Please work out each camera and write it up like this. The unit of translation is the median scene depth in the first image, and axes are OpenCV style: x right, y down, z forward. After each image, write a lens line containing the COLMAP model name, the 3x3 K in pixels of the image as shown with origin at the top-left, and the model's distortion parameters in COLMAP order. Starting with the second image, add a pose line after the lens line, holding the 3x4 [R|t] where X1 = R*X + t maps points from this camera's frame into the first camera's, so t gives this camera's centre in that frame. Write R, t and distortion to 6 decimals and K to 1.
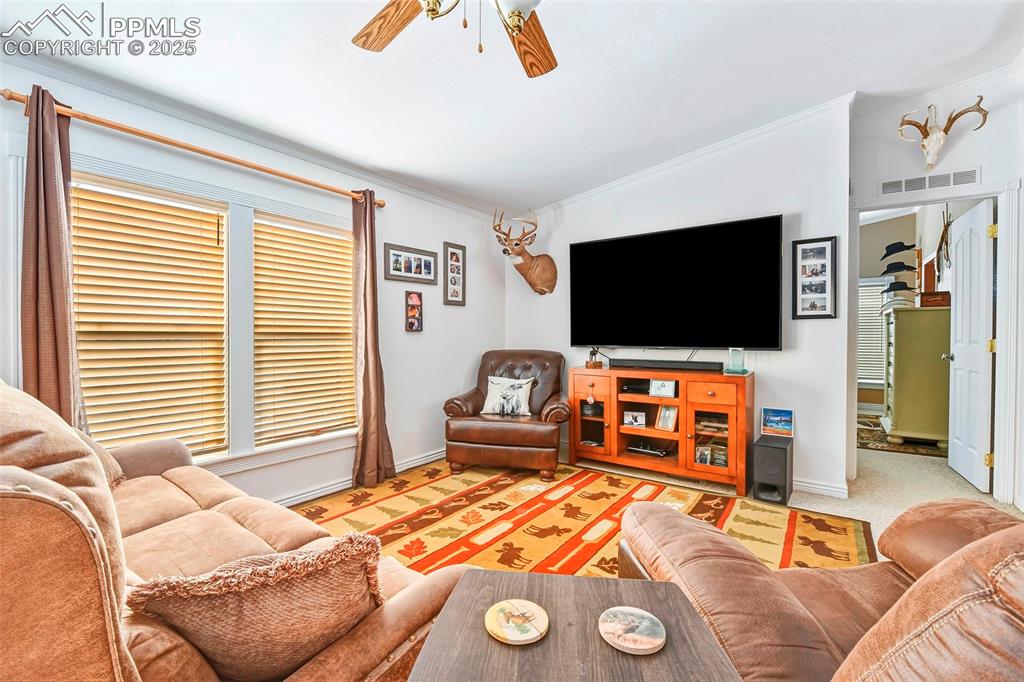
lens RADIAL K [[442.6, 0, 504.3], [0, 442.6, 340.2], [0, 0, 1]] dist [-0.002156, -0.000331]
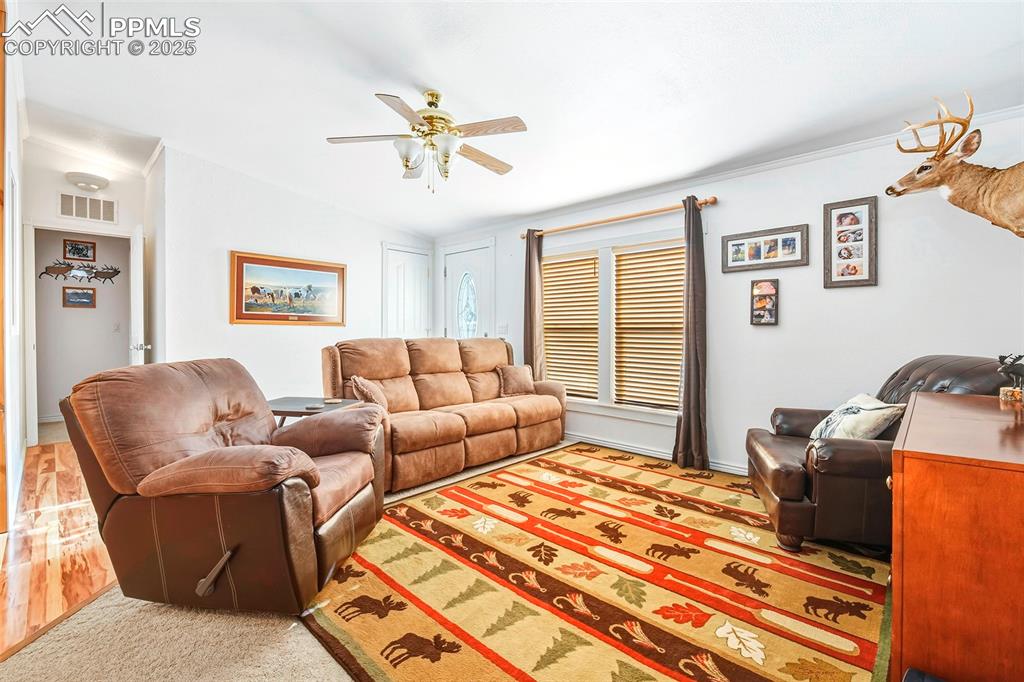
lens RADIAL K [[442.6, 0, 495.9], [0, 442.6, 332.8], [0, 0, 1]] dist [-0.002156, -0.000331]
pose [[-0.145704, 0.002620, -0.989325, 0.819803], [-0.013880, 0.999893, 0.004693, -0.001346], [0.989231, 0.014416, -0.145651, 0.667417]]
